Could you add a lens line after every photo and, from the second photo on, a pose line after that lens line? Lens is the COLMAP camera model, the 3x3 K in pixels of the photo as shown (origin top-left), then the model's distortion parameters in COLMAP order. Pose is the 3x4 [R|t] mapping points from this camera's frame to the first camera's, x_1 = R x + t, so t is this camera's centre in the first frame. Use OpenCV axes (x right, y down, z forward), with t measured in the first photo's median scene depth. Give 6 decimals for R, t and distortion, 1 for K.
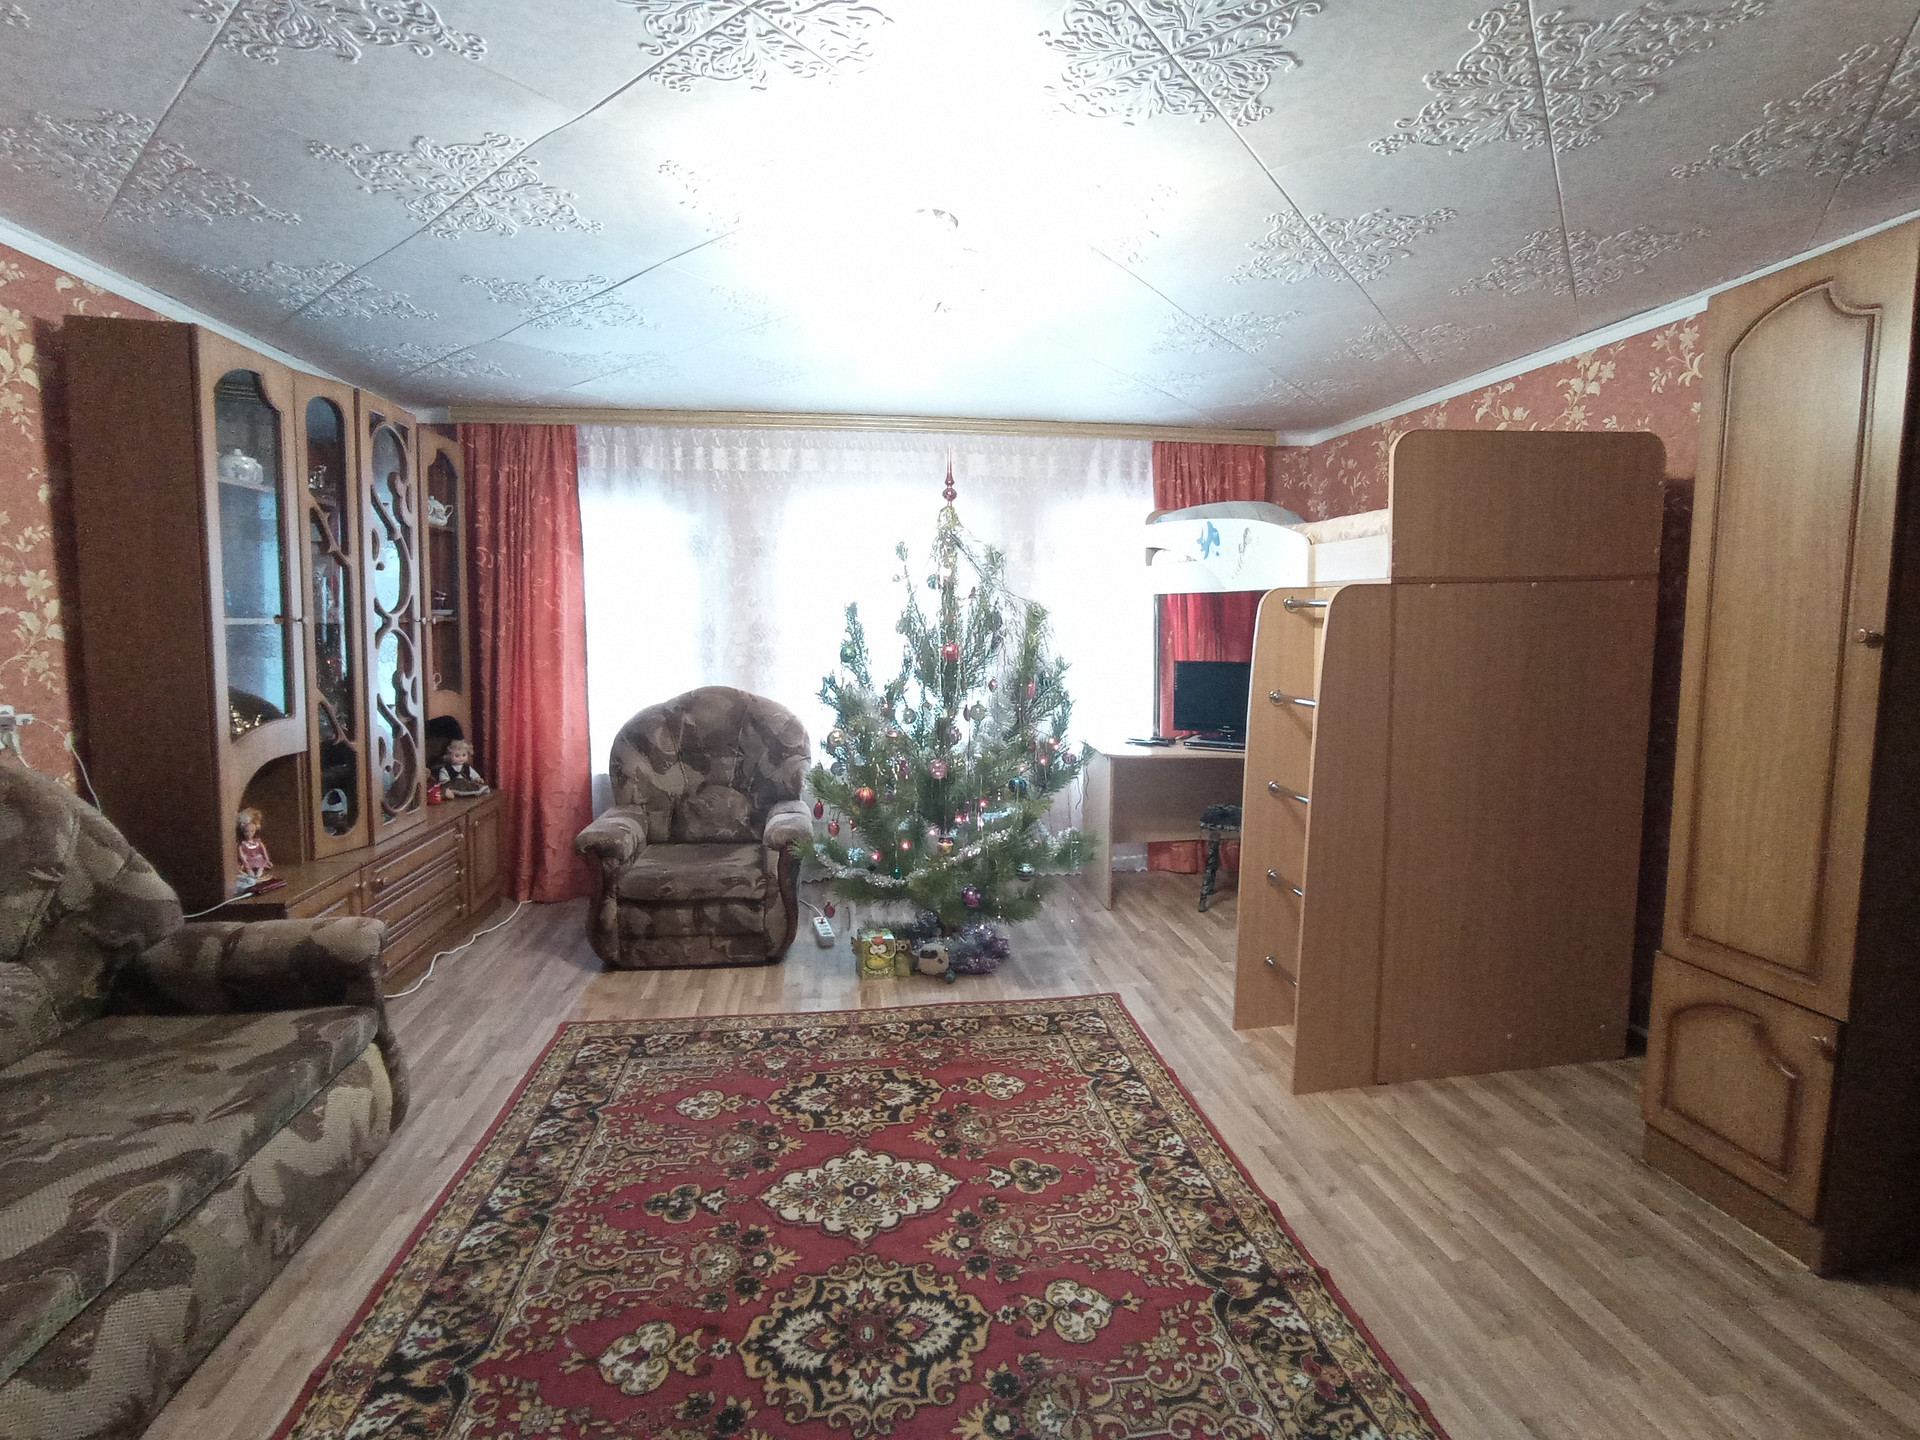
lens RADIAL K [[868.3, 0, 960.3], [0, 868.3, 726.0], [0, 0, 1]] dist [-0.022752, 0.006678]
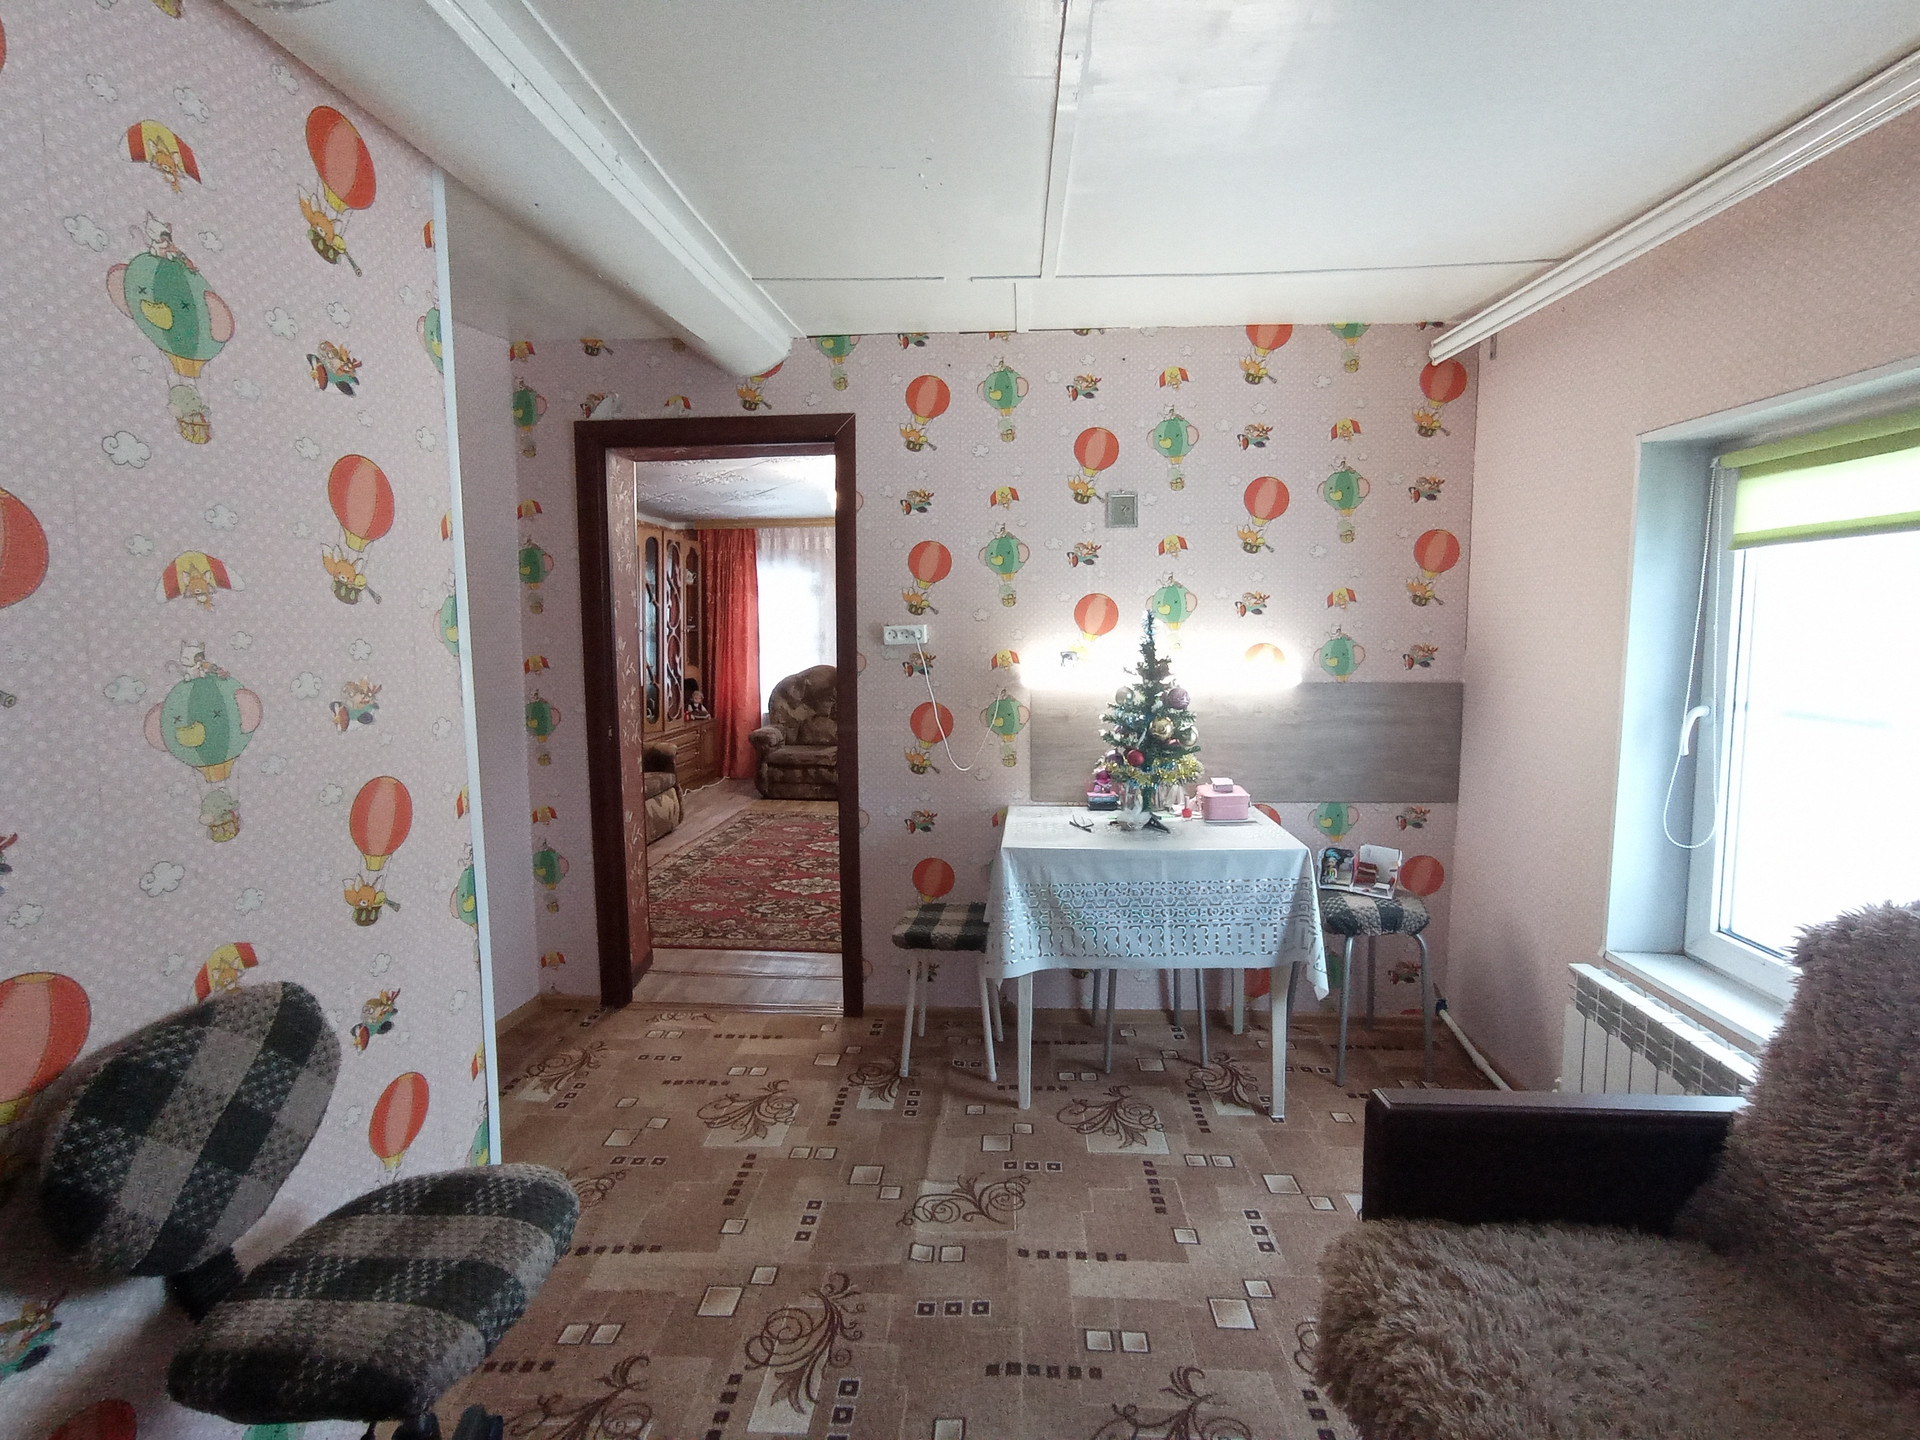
lens RADIAL K [[868.3, 0, 972.9], [0, 868.3, 726.4], [0, 0, 1]] dist [-0.022752, 0.006678]
pose [[0.981694, 0.014369, -0.189924, 0.489605], [-0.015393, 0.999874, -0.003917, 0.111436], [0.189844, 0.006769, 0.981791, -0.970727]]
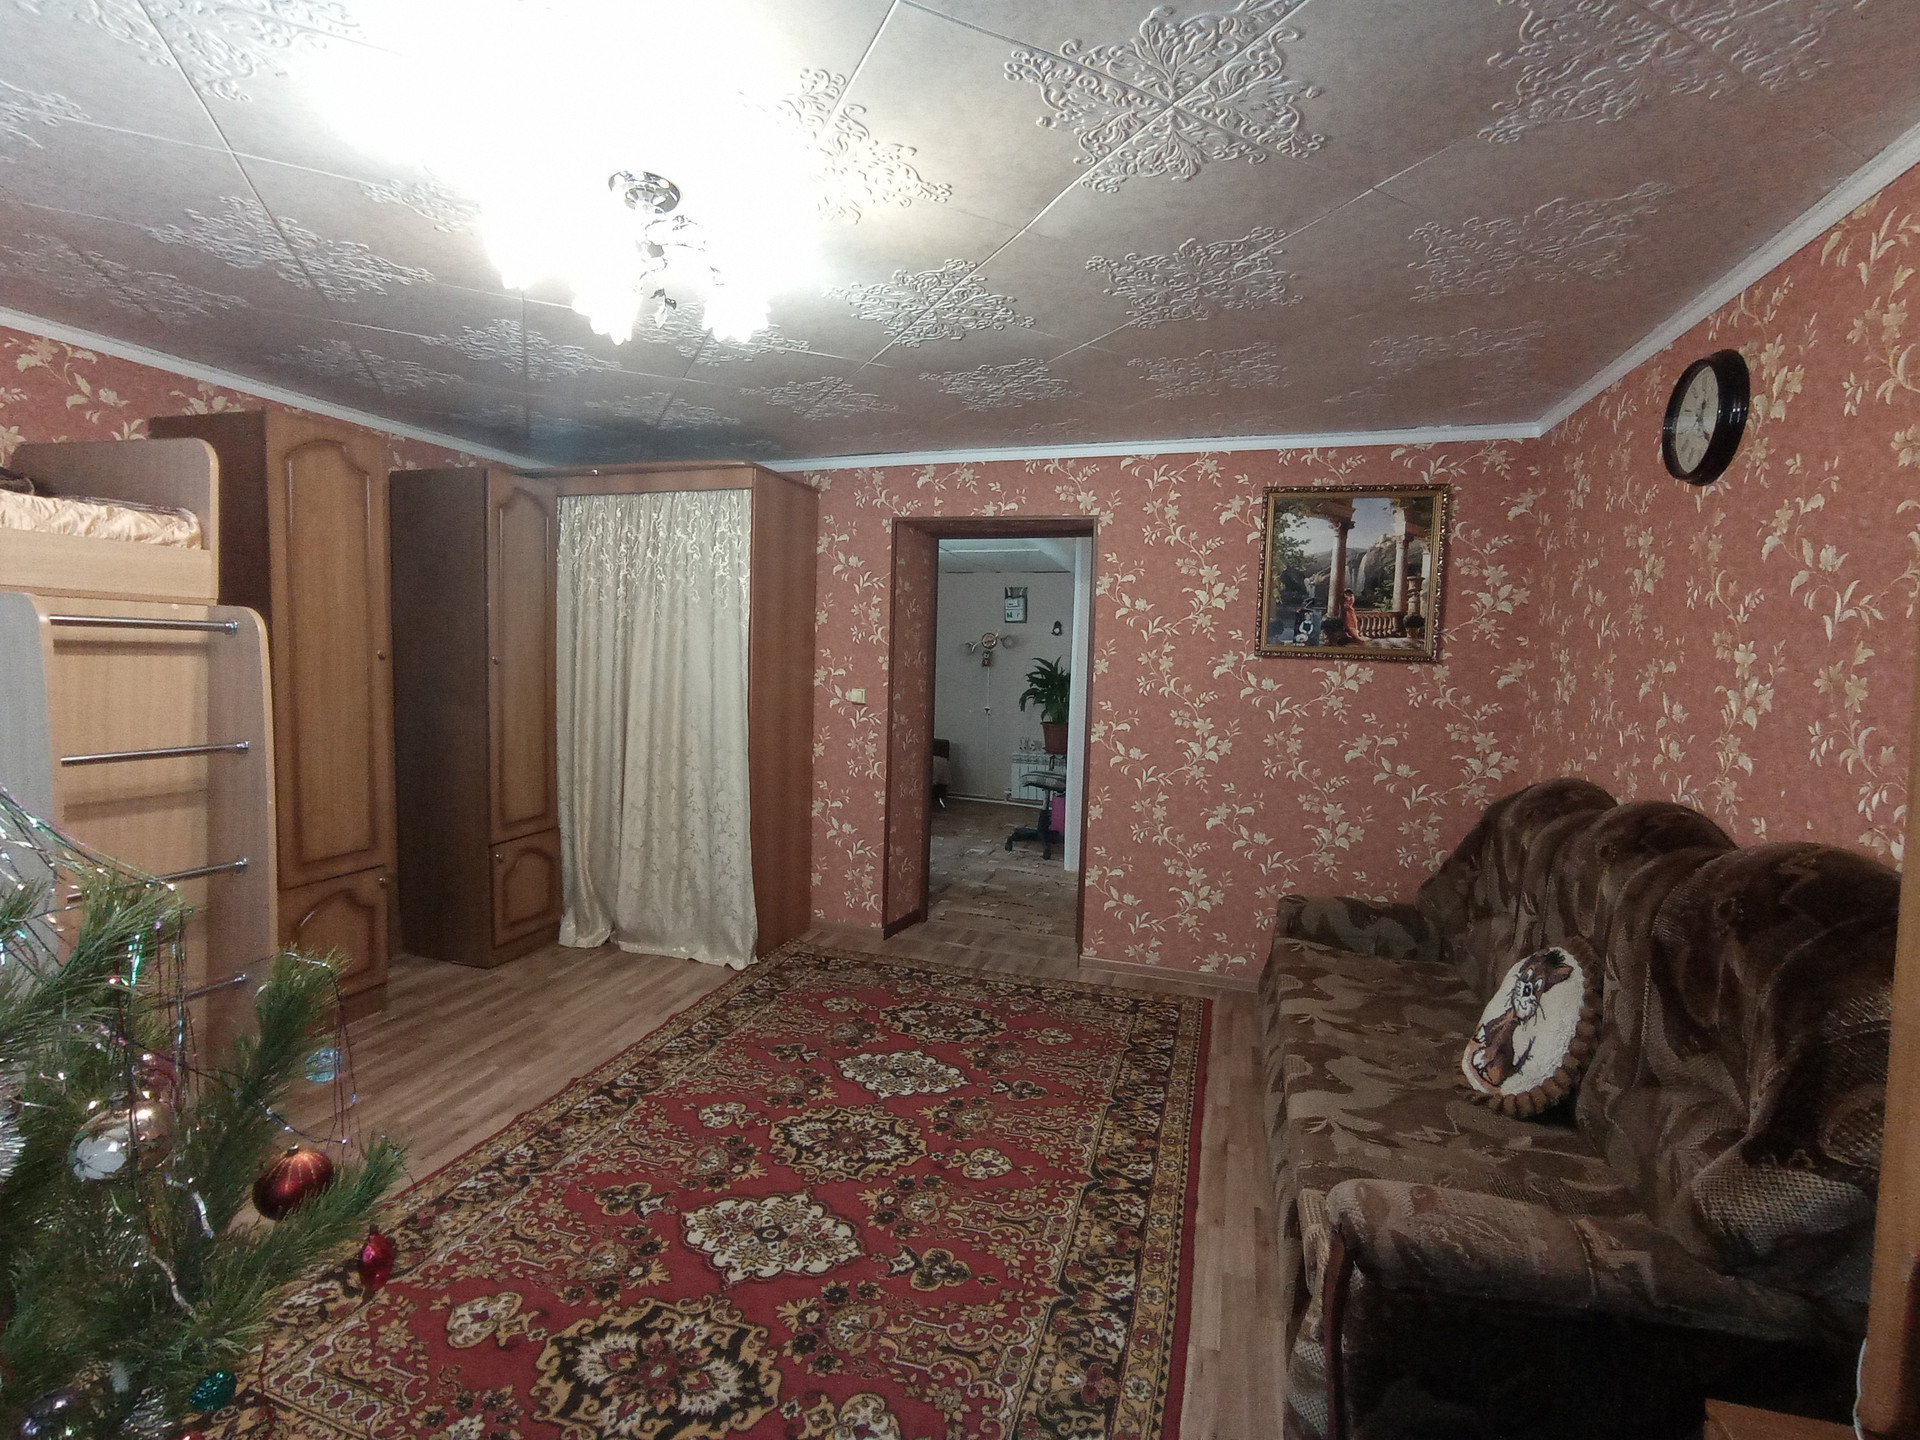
lens RADIAL K [[868.3, 0, 966.1], [0, 868.3, 715.3], [0, 0, 1]] dist [-0.022752, 0.006678]
pose [[-0.900377, -0.065683, 0.430125, -0.446361], [0.014527, 0.983451, 0.180590, -0.146860], [-0.434869, 0.168848, -0.884522, 1.055377]]
